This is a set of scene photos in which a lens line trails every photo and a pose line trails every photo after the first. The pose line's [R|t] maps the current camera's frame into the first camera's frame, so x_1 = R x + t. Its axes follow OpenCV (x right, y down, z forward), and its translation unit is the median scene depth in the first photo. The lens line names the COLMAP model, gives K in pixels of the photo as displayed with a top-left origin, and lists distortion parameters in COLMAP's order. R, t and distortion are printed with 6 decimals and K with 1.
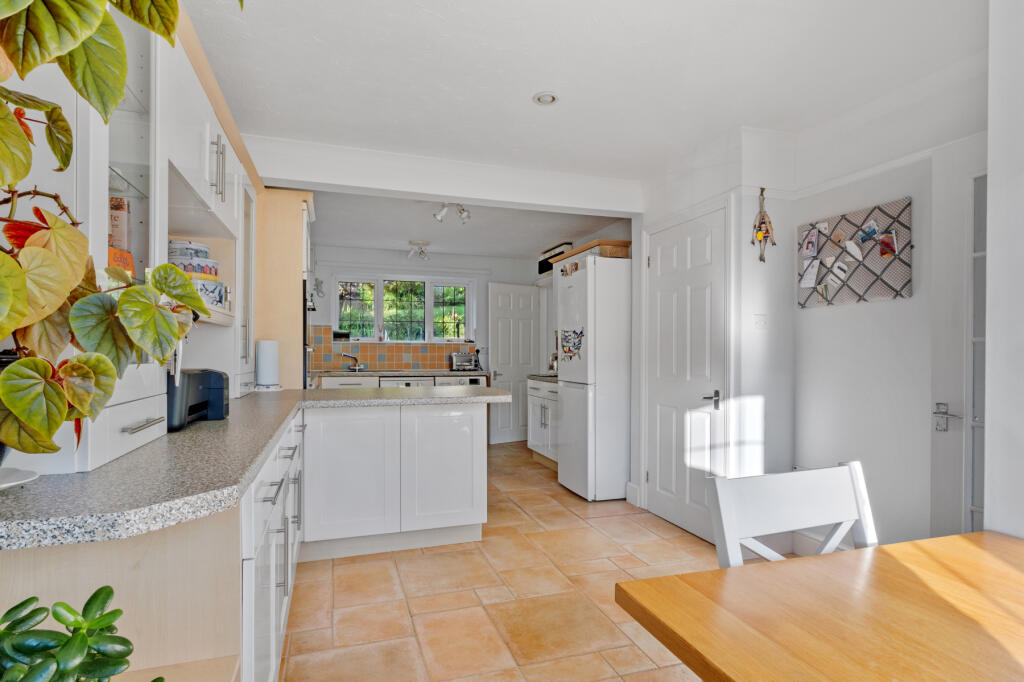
lens RADIAL K [[531.9, 0, 512.4], [0, 531.9, 351.2], [0, 0, 1]] dist [0.005343, 0.000328]
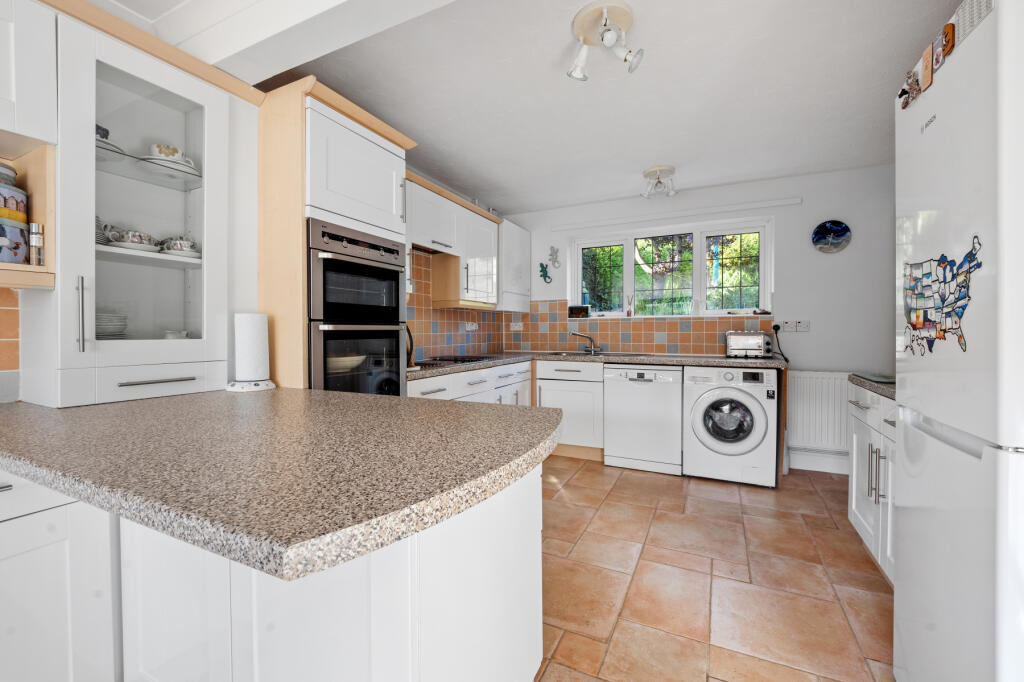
lens RADIAL K [[430.1, 0, 511.5], [0, 430.1, 336.0], [0, 0, 1]] dist [0.000501, 0.000211]
pose [[0.715856, 0.000607, -0.698247, 0.076720], [0.009295, 0.999903, 0.010399, 0.001690], [0.698186, -0.013934, 0.715781, 0.445943]]
